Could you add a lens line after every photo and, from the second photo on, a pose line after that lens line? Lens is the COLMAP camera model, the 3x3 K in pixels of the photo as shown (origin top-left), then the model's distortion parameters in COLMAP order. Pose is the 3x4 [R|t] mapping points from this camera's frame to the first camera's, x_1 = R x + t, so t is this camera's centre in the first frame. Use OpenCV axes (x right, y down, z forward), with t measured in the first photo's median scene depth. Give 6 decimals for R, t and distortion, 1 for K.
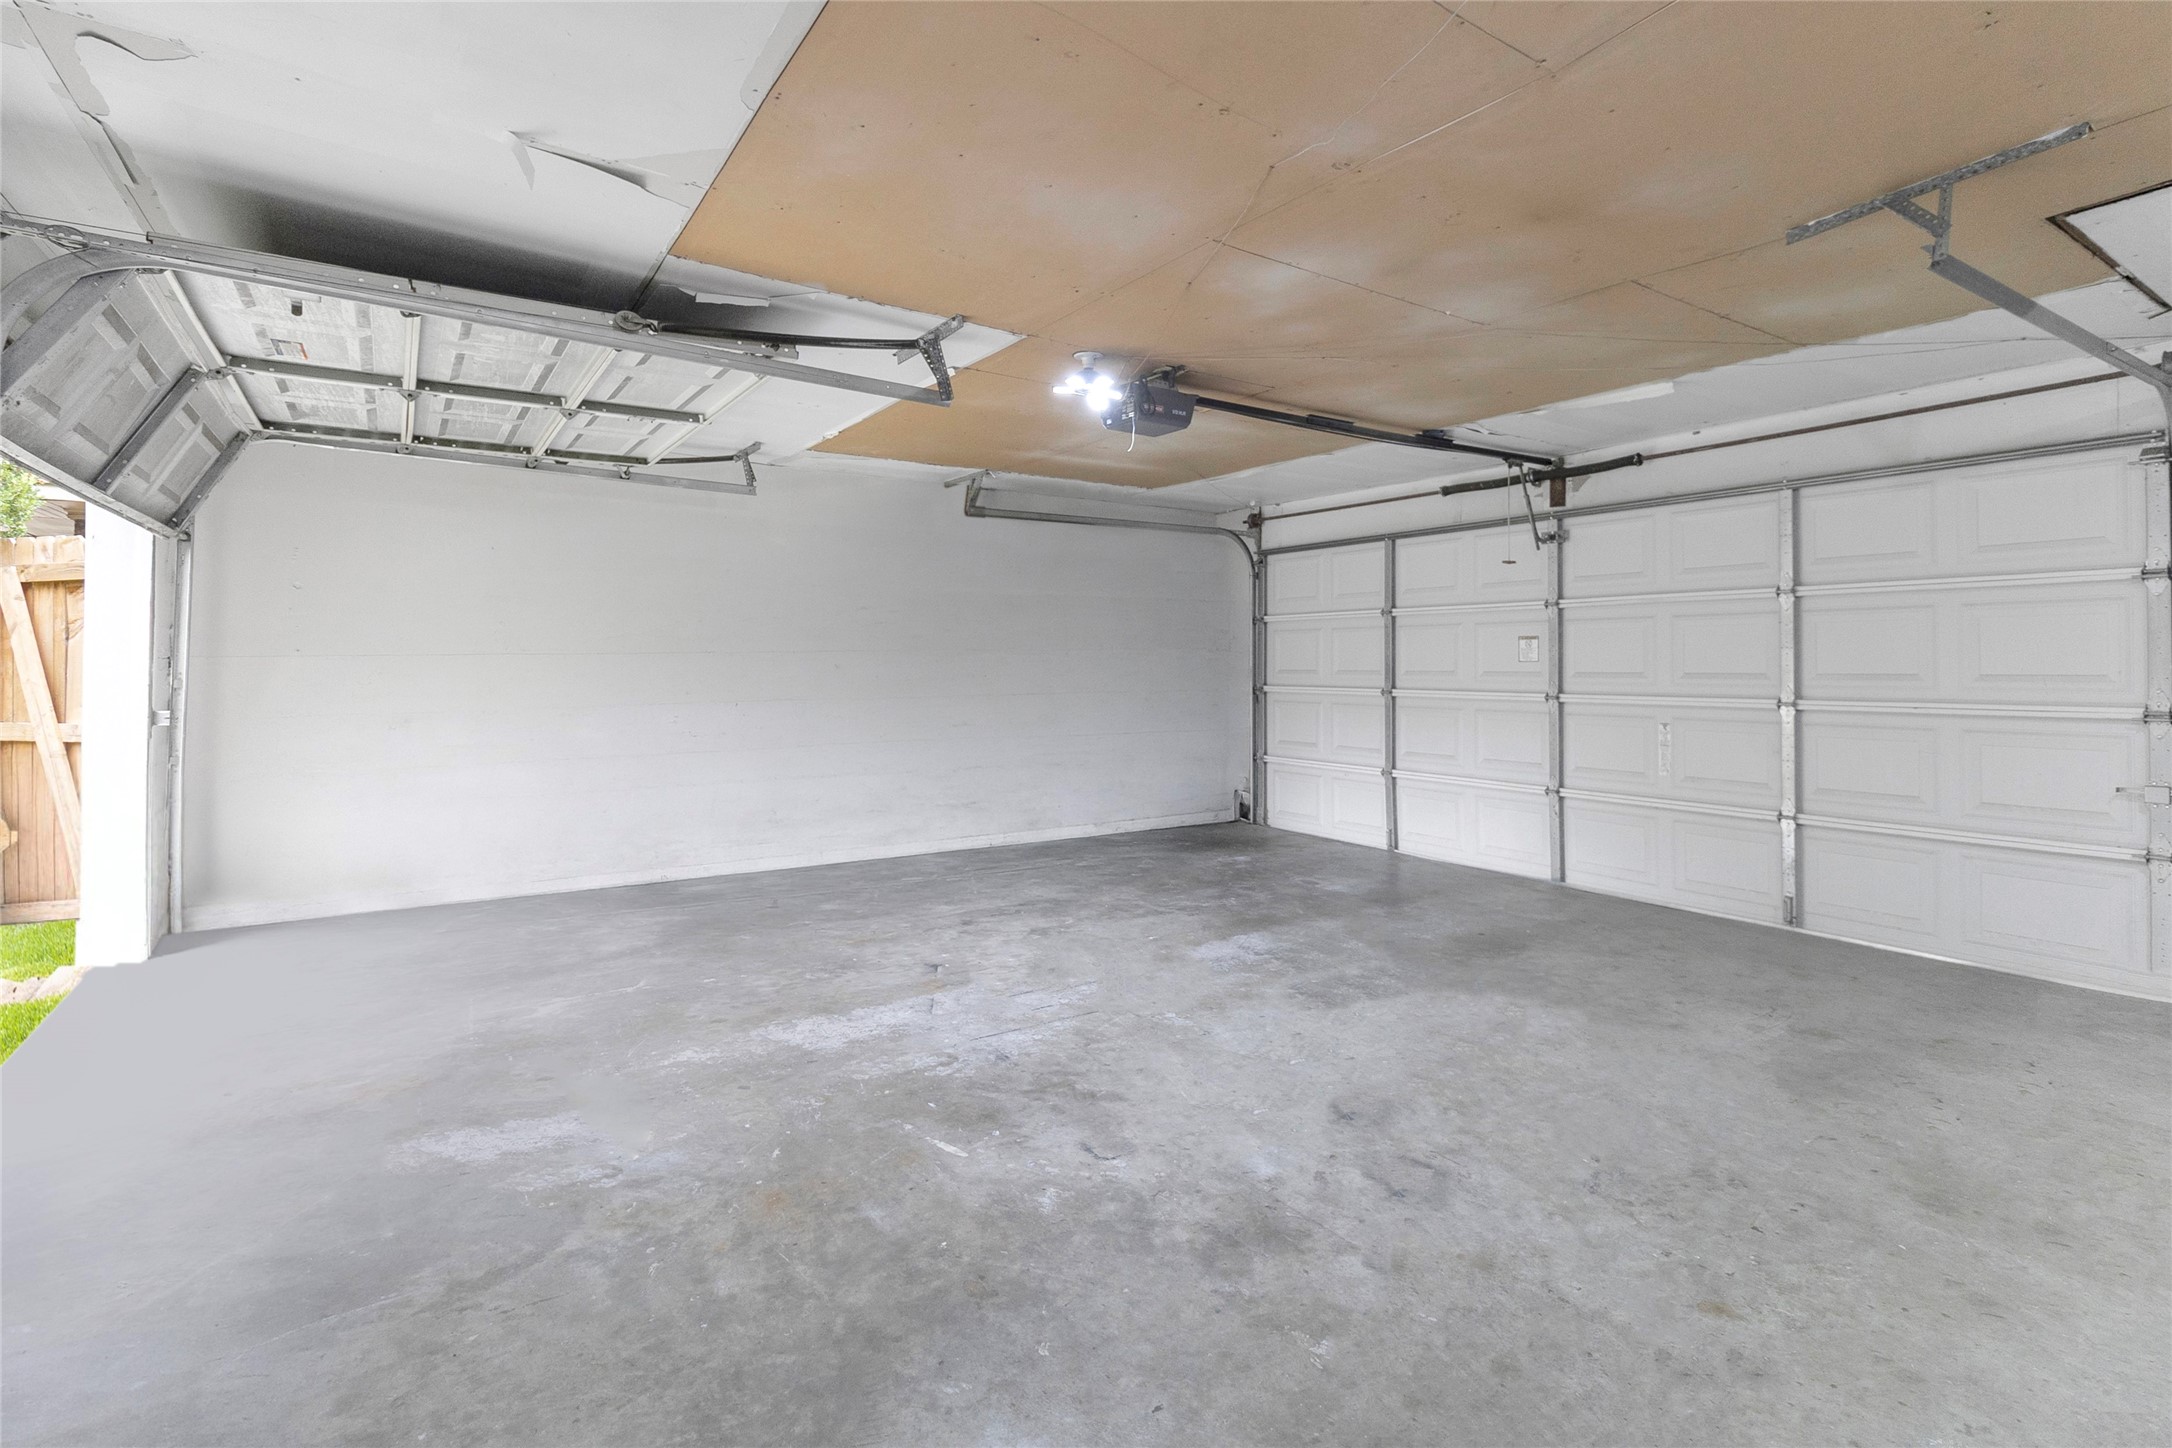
lens RADIAL K [[1010.9, 0, 1092.3], [0, 1010.9, 655.2], [0, 0, 1]] dist [0.000875, 0.000619]
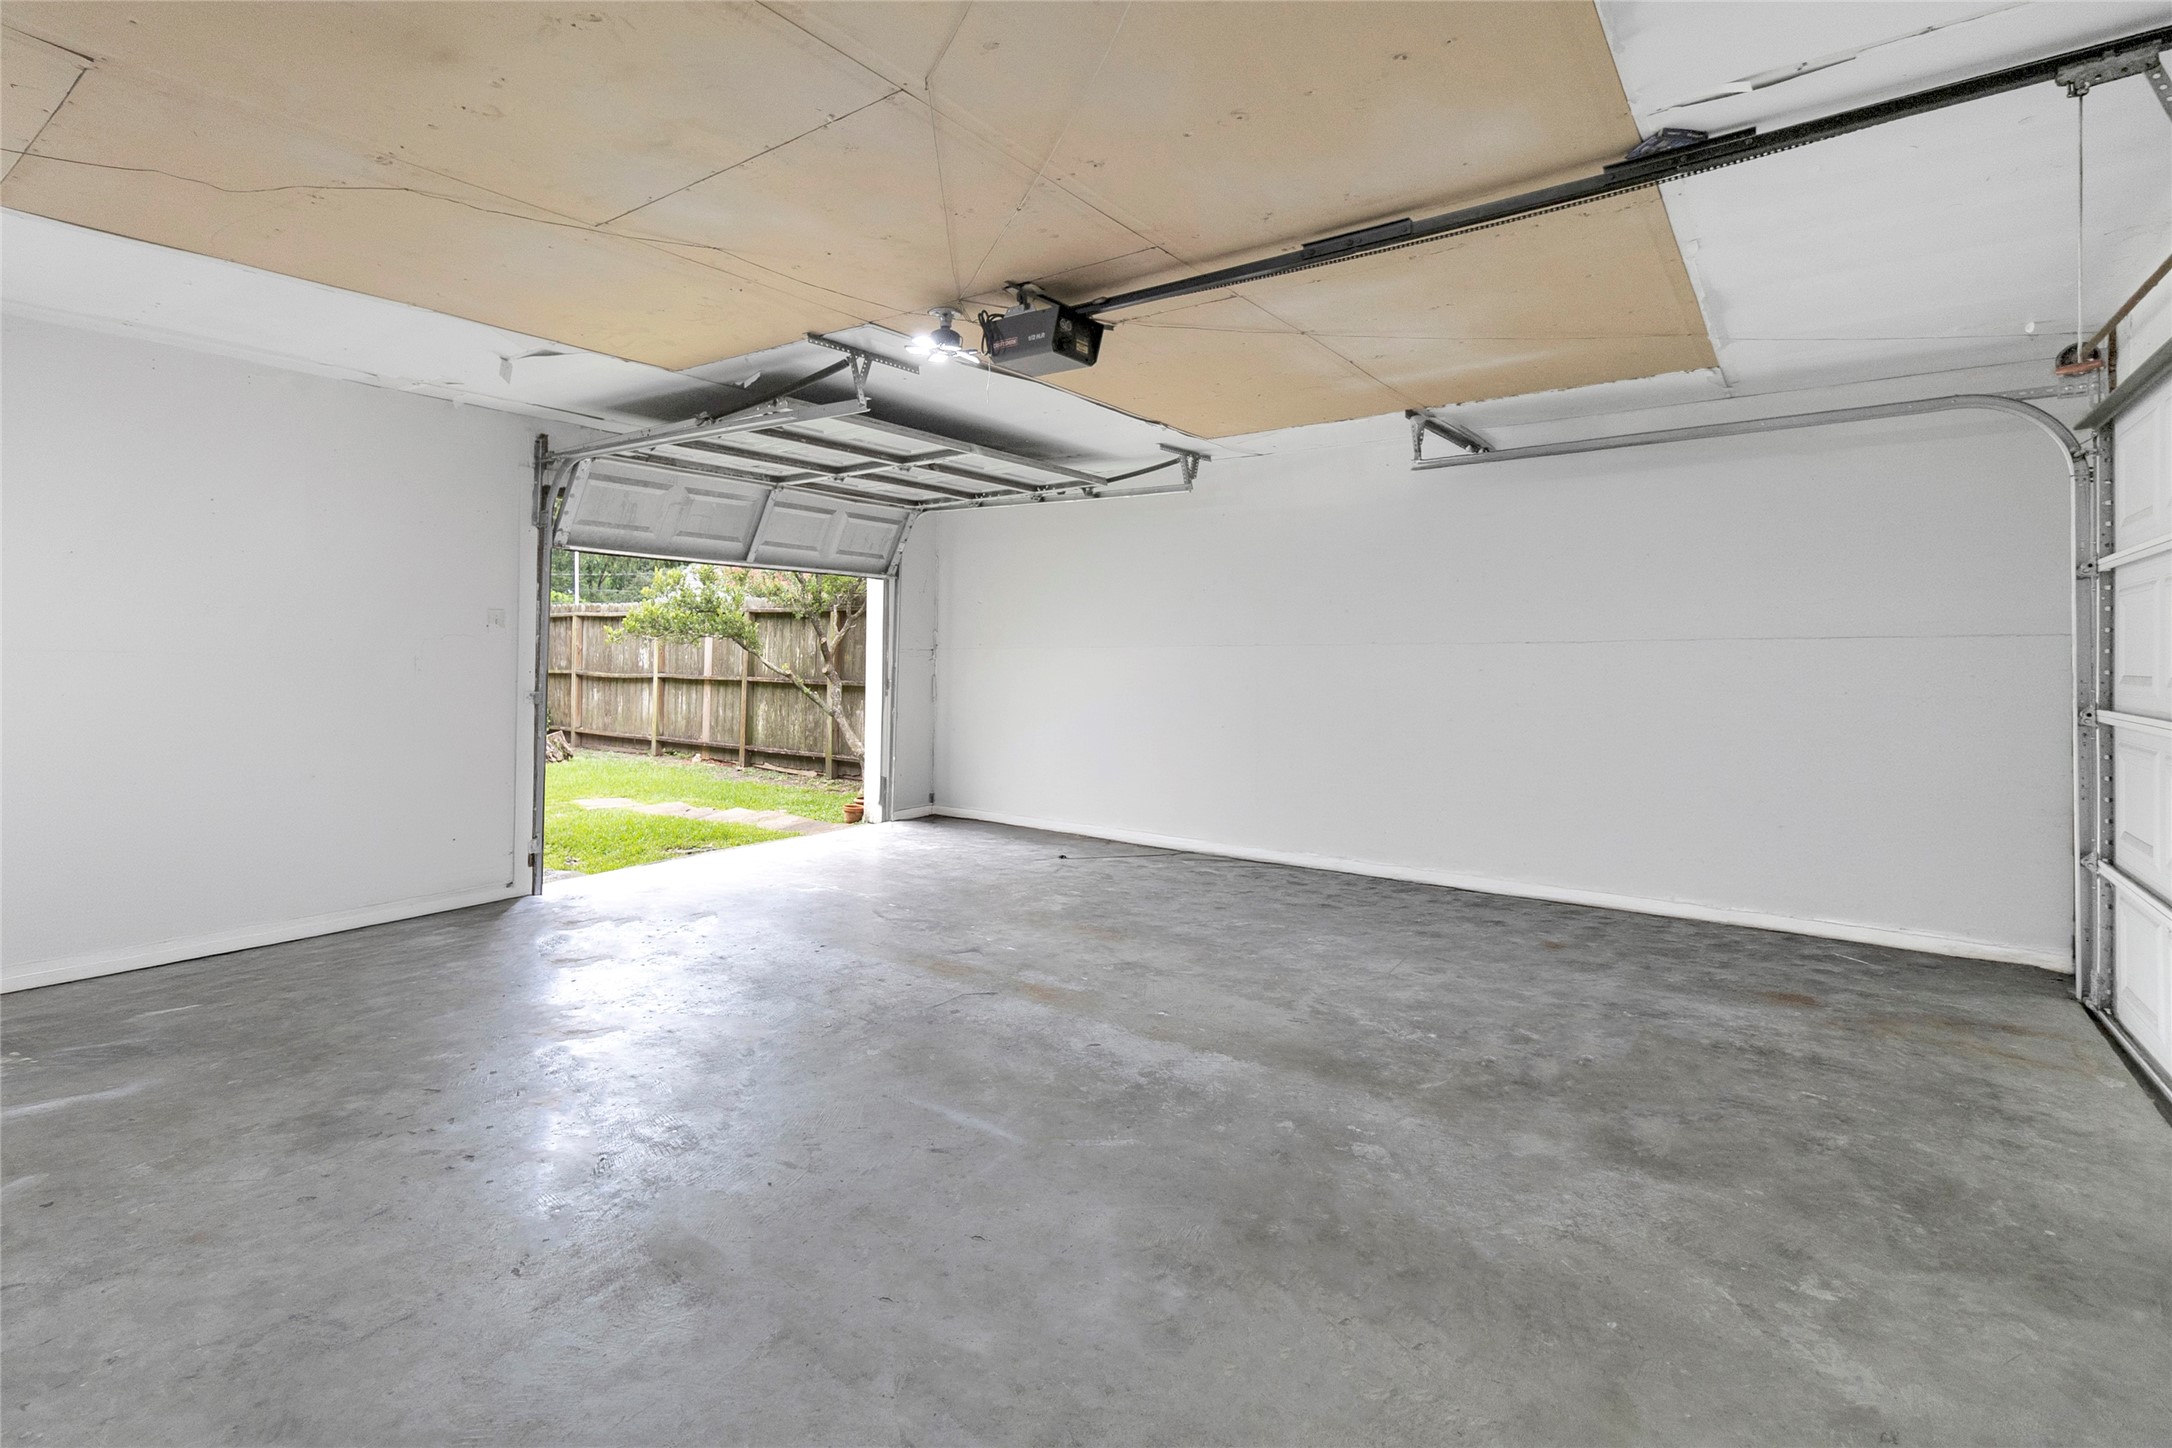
lens RADIAL K [[1010.9, 0, 1092.3], [0, 1010.9, 655.2], [0, 0, 1]] dist [0.000875, 0.000619]
pose [[0.344193, 0.004939, -0.938886, 1.528089], [-0.001180, 0.999988, 0.004828, 0.010514], [0.938898, -0.000554, 0.344195, 1.385879]]
